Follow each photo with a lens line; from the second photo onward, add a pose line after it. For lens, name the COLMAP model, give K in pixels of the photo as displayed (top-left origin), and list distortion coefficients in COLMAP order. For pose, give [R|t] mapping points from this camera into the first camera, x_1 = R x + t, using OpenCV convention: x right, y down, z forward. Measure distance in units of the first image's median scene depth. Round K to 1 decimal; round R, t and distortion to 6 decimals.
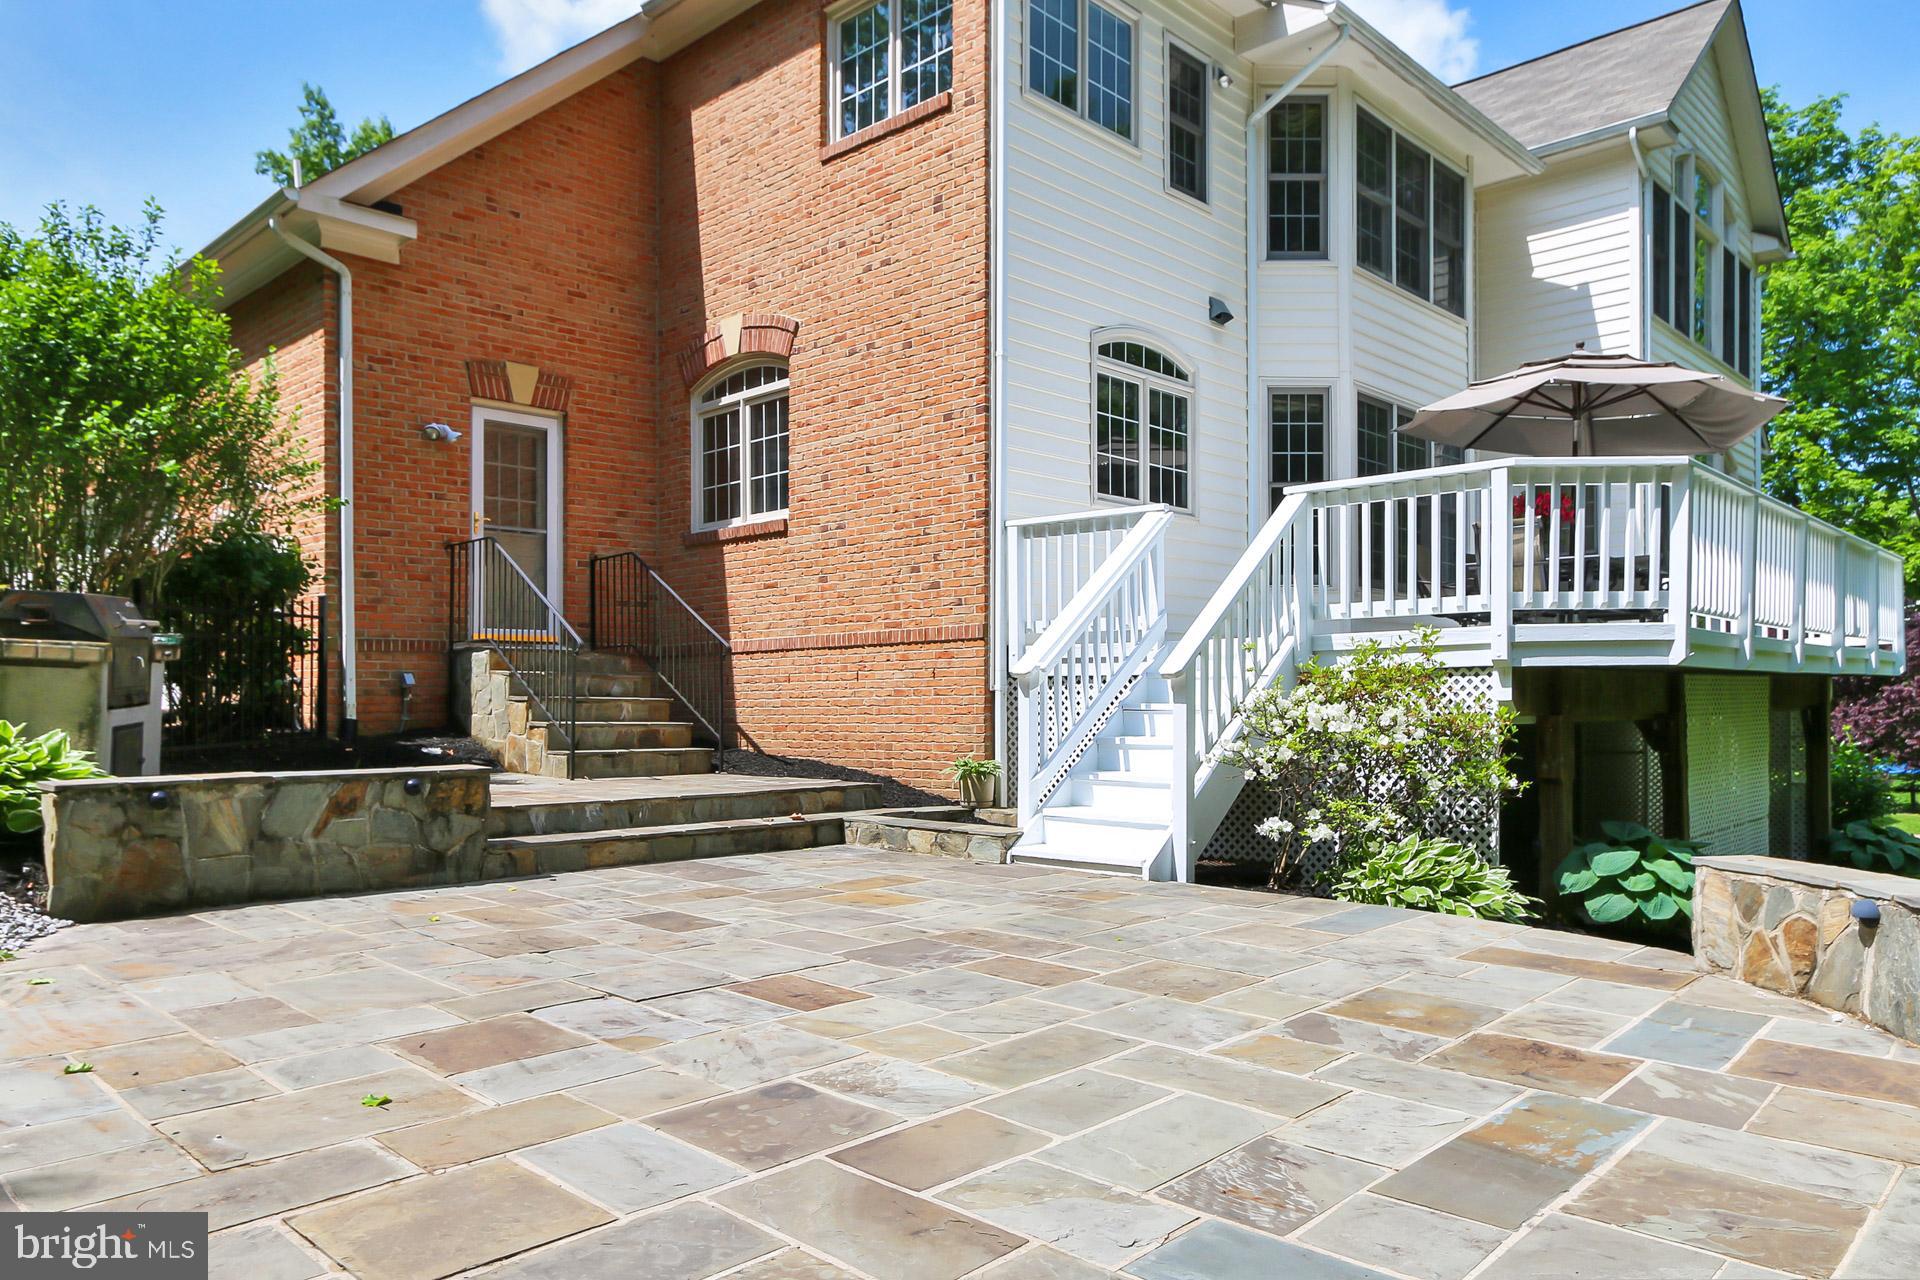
lens RADIAL K [[1302.3, 0, 962.1], [0, 1302.3, 653.9], [0, 0, 1]] dist [-0.010058, 0.004258]
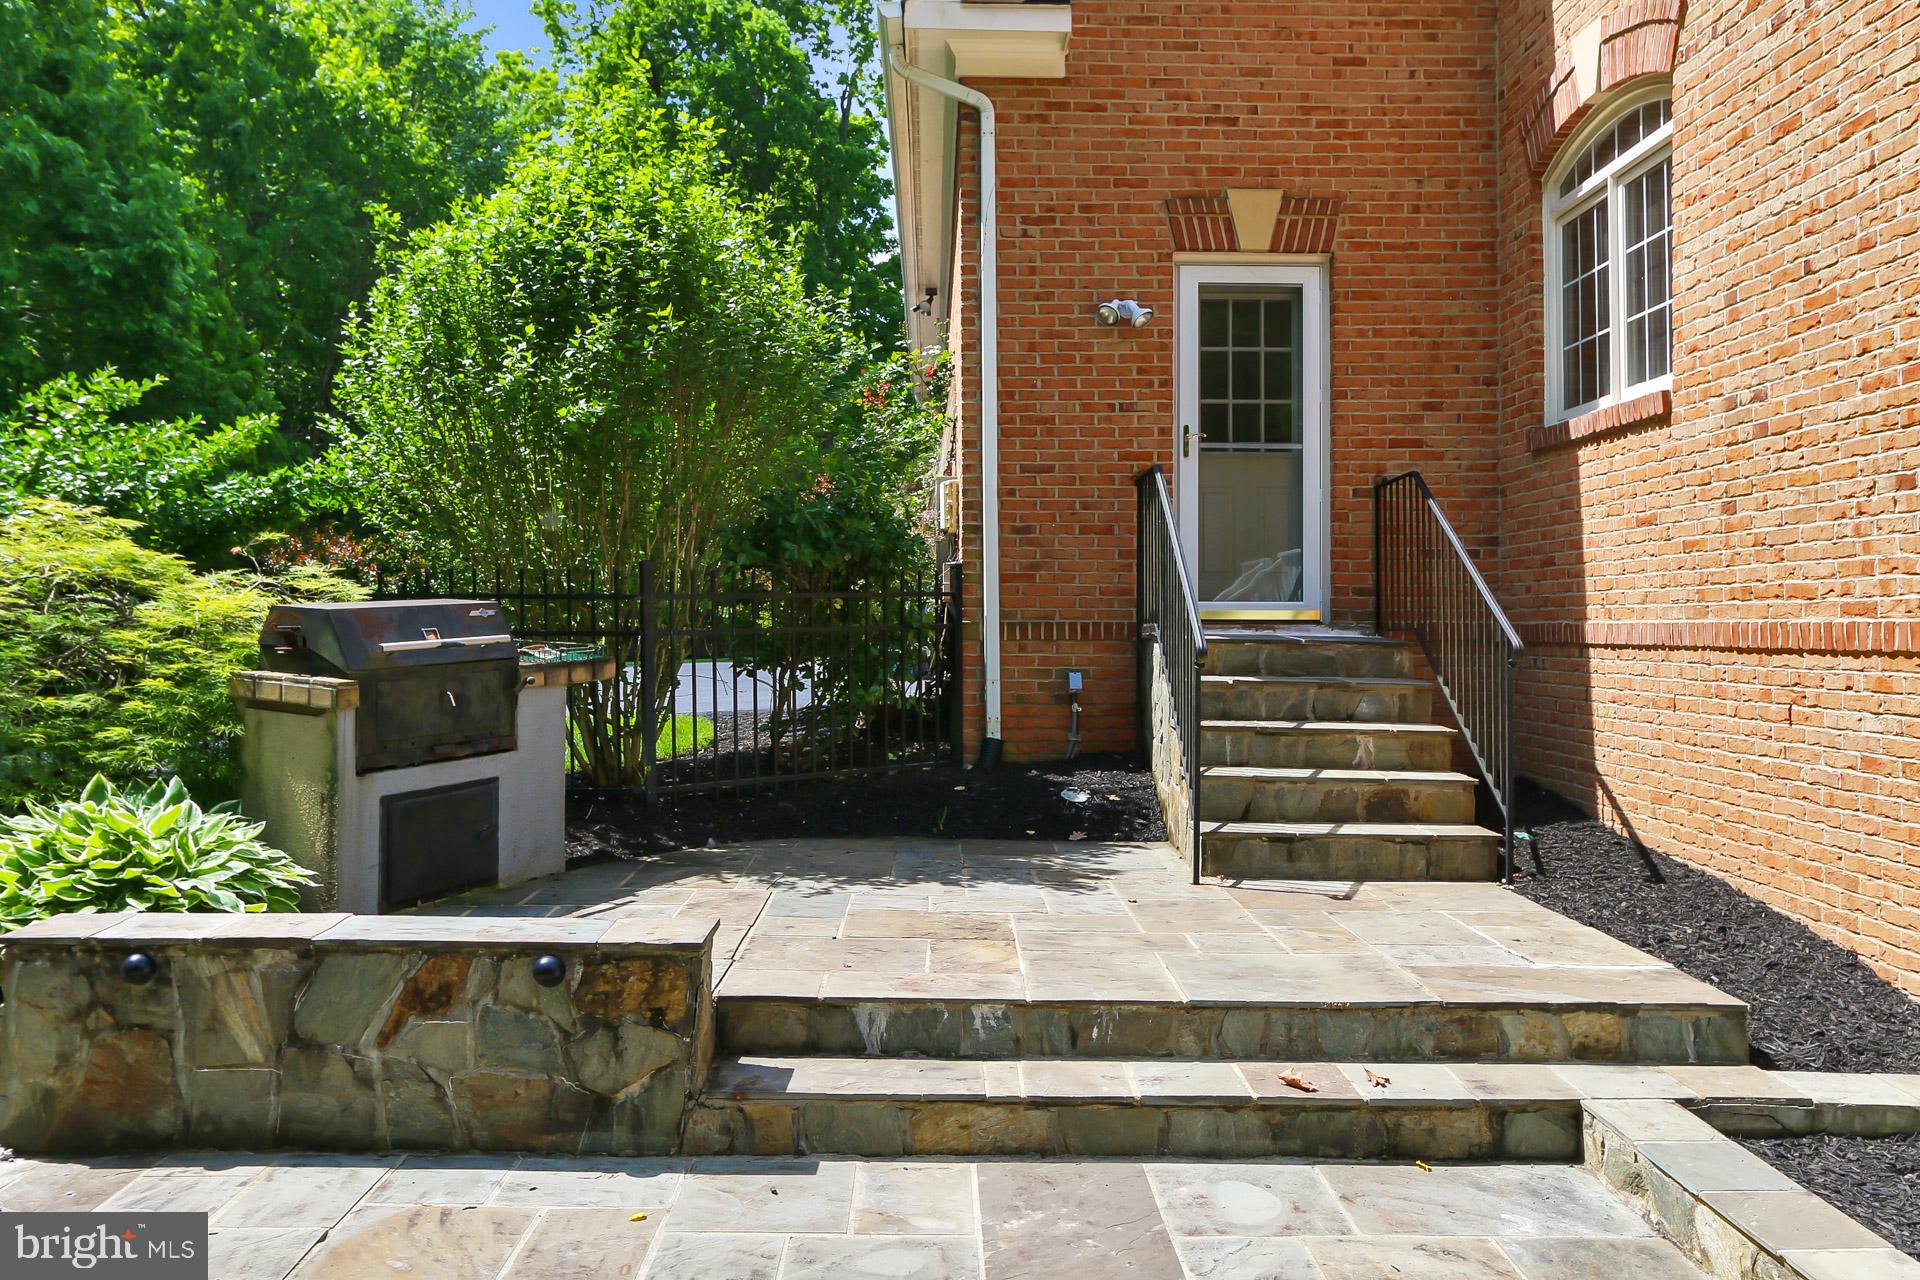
lens RADIAL K [[1490.7, 0, 959.0], [0, 1490.7, 577.0], [0, 0, 1]] dist [-0.022100, 0.034130]
pose [[0.705160, -0.010107, -0.708977, 0.086066], [0.014561, 0.999894, 0.000229, -0.036373], [0.708899, -0.010485, 0.705232, 0.411449]]
